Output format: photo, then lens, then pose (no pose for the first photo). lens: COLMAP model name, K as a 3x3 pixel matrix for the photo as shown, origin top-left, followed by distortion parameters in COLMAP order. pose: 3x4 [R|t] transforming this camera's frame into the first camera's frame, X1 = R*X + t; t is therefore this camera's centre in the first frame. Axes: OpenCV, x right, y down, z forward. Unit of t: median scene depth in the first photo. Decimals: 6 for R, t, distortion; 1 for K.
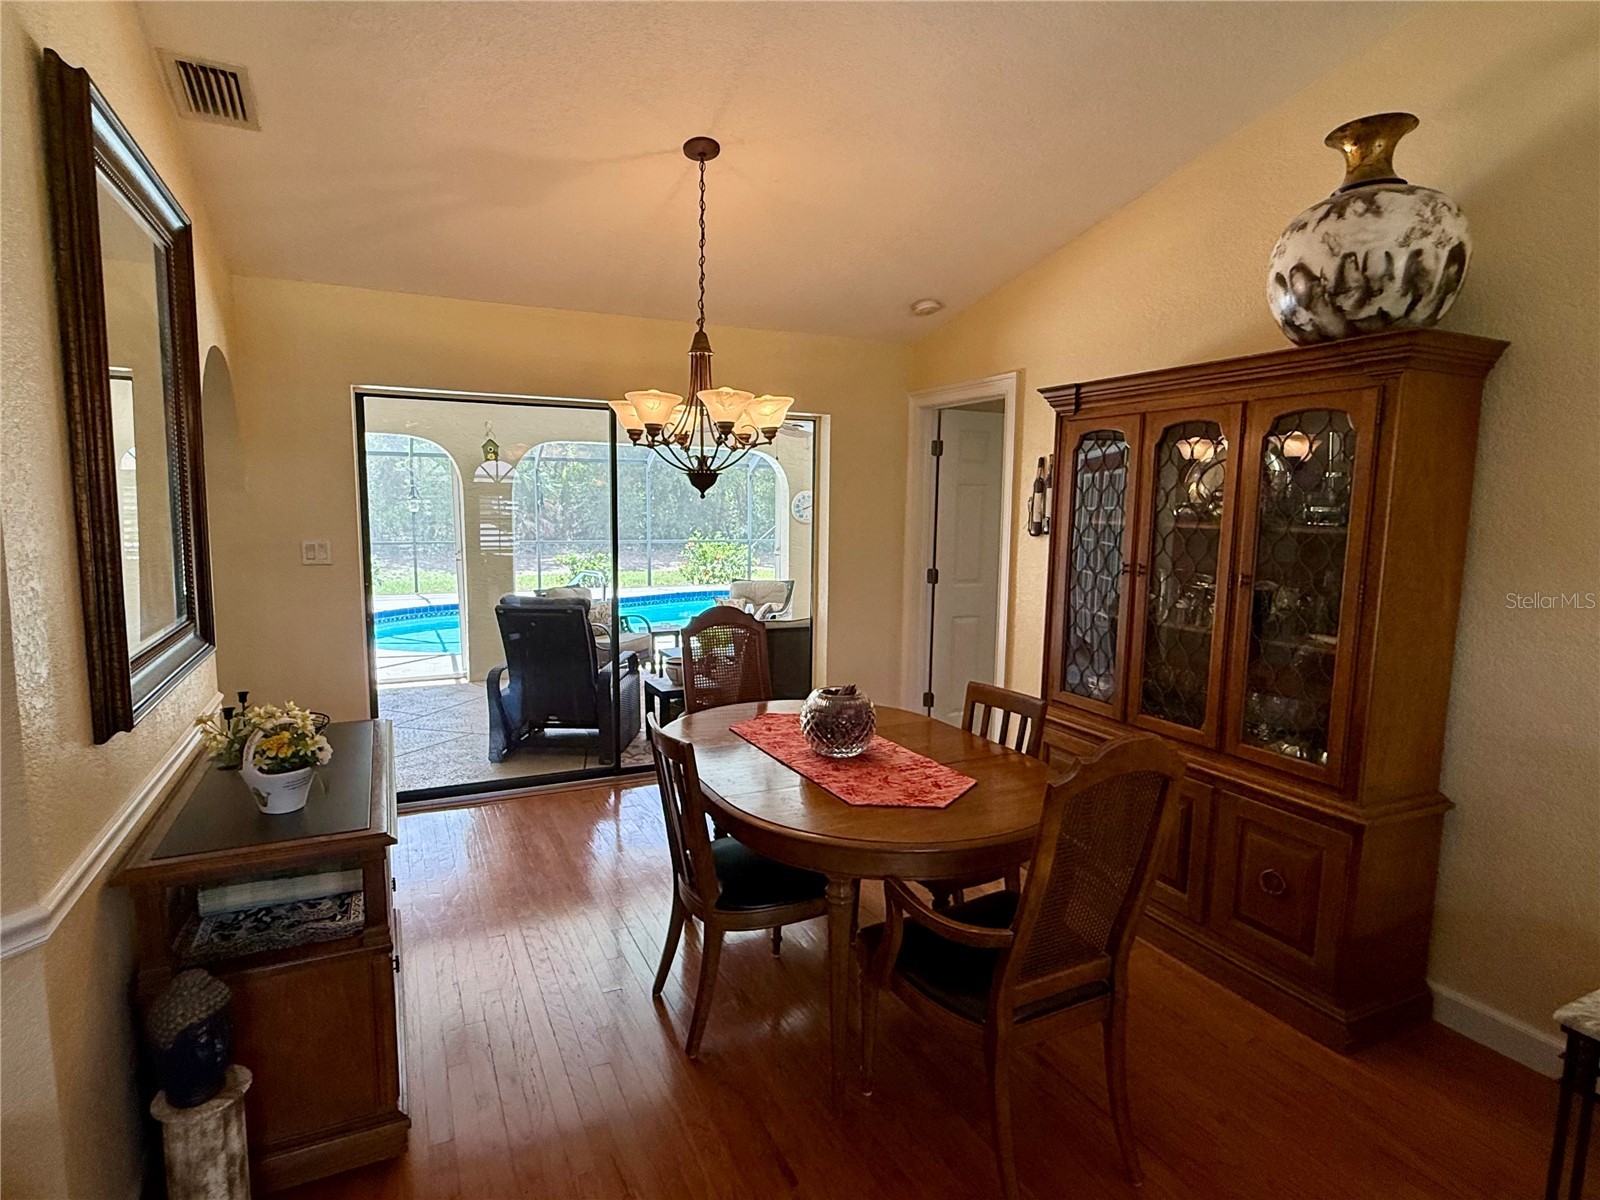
lens RADIAL K [[846.5, 0, 797.6], [0, 846.5, 605.6], [0, 0, 1]] dist [-0.000384, 0.000433]
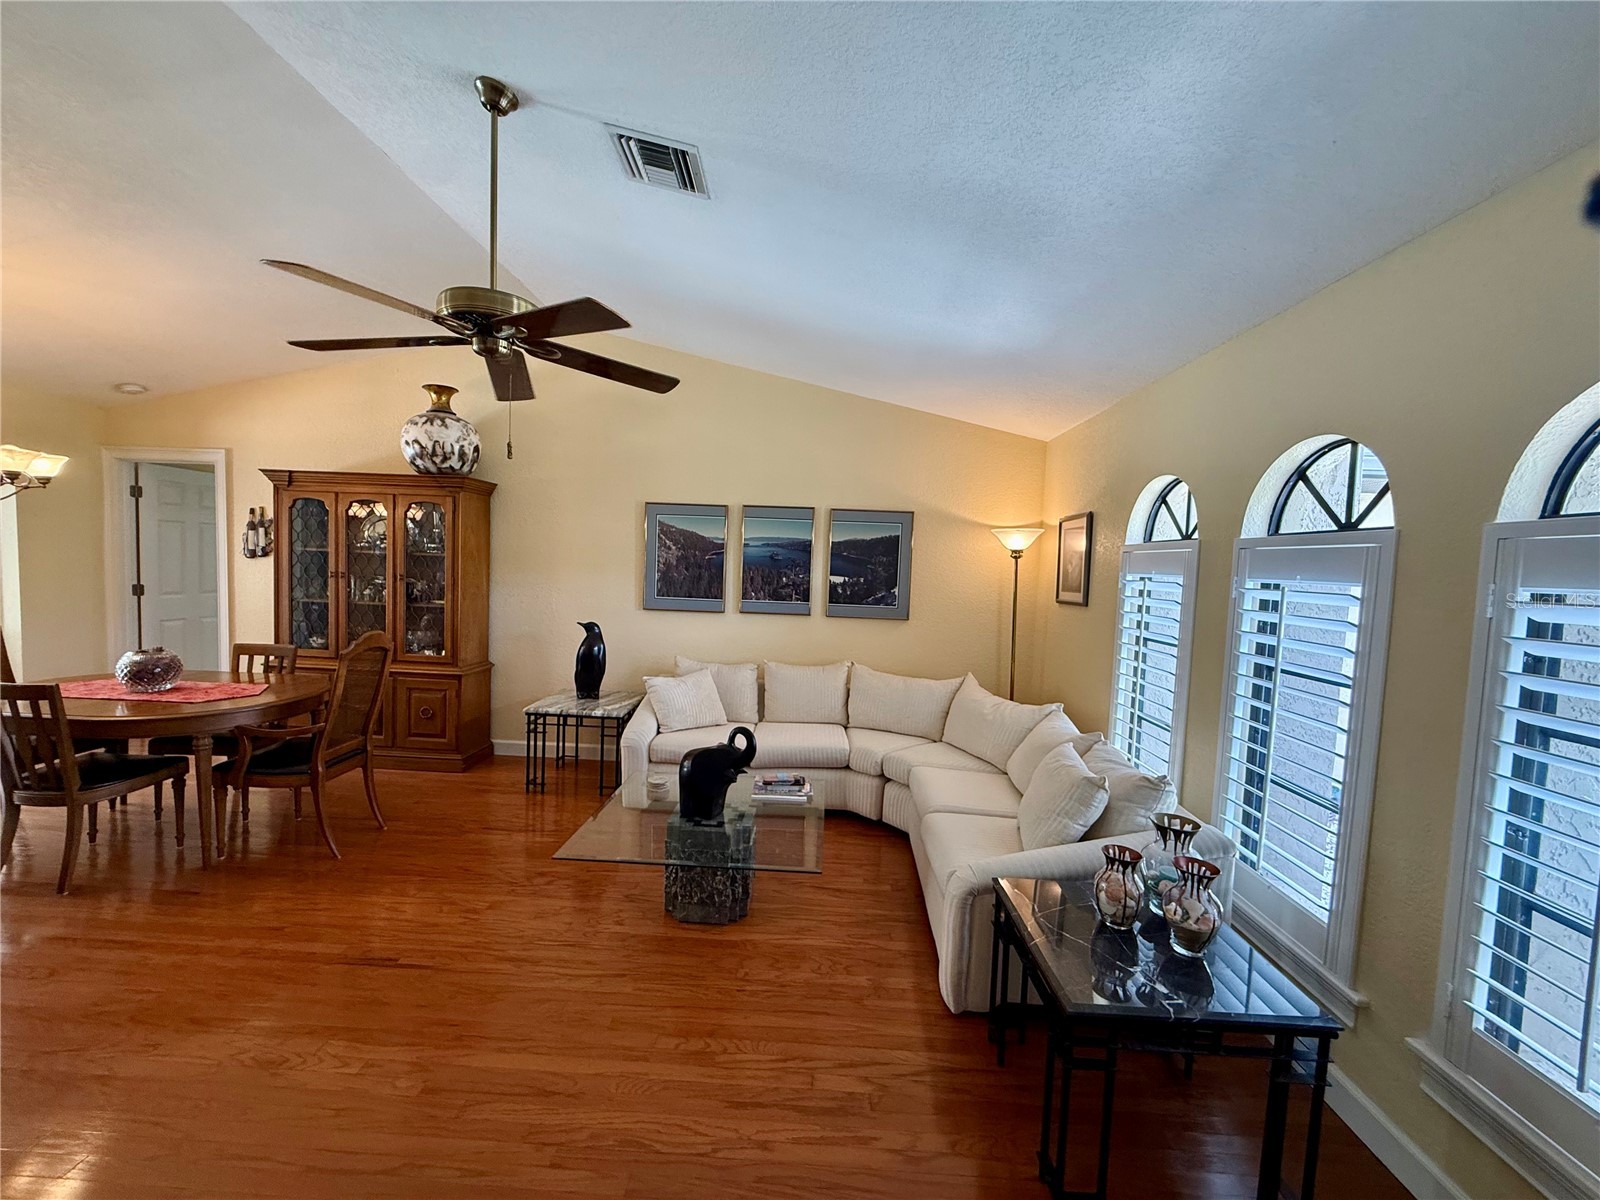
lens RADIAL K [[642.0, 0, 795.5], [0, 642.0, 602.9], [0, 0, 1]] dist [-0.000778, 0.000296]
pose [[0.467683, -0.048520, 0.882564, -0.444312], [0.074947, 0.997073, 0.015100, 0.085189], [-0.880713, 0.059084, 0.469950, -0.643569]]
